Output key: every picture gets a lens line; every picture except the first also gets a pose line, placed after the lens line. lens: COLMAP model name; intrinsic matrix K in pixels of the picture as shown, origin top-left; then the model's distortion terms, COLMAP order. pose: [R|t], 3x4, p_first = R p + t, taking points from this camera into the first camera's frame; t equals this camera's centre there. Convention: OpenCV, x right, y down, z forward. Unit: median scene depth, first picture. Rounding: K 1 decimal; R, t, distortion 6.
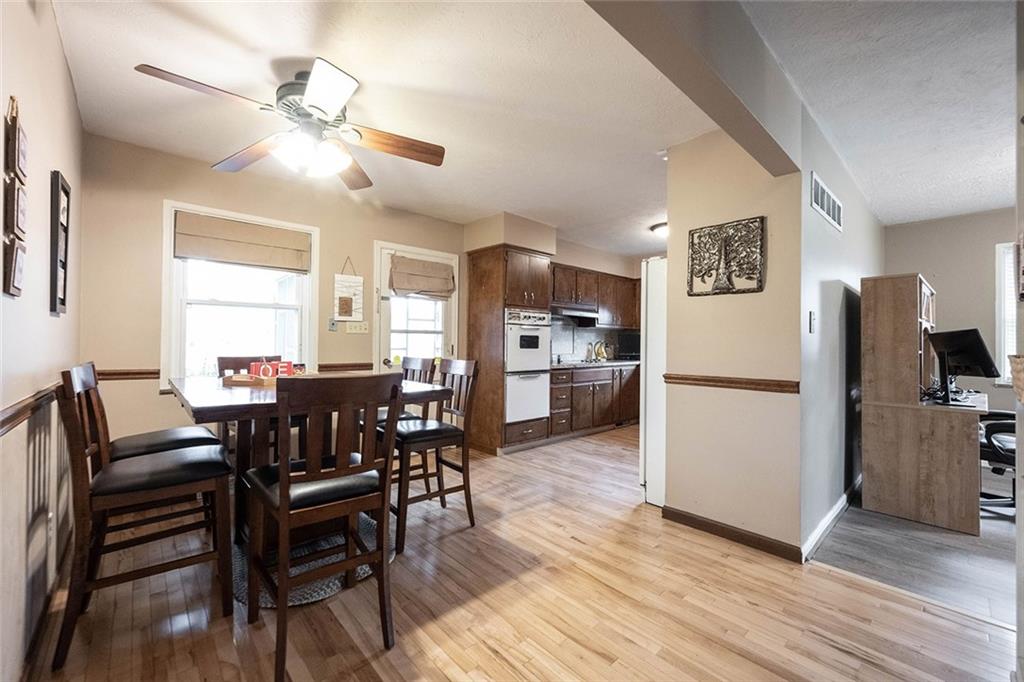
lens RADIAL K [[411.4, 0, 509.2], [0, 411.4, 341.3], [0, 0, 1]] dist [-0.000950, -0.000321]
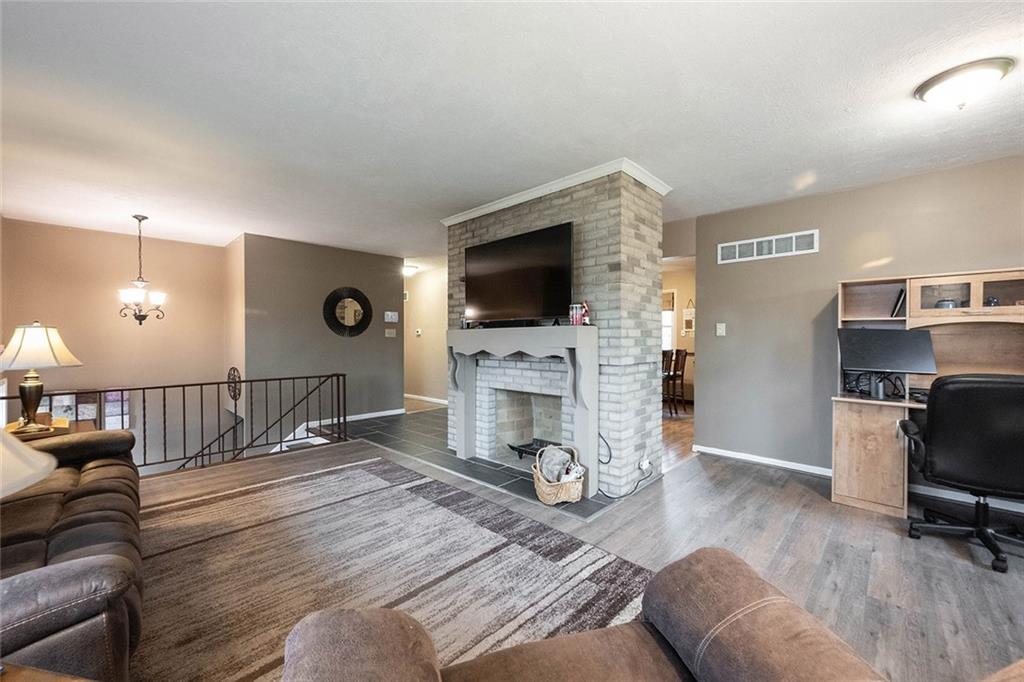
lens RADIAL K [[411.4, 0, 509.2], [0, 411.4, 341.3], [0, 0, 1]] dist [-0.000950, -0.000321]
pose [[0.057284, -0.002824, -0.998354, 1.492059], [0.002336, 0.999994, -0.002695, 0.001245], [0.998355, -0.002178, 0.057290, 0.013777]]
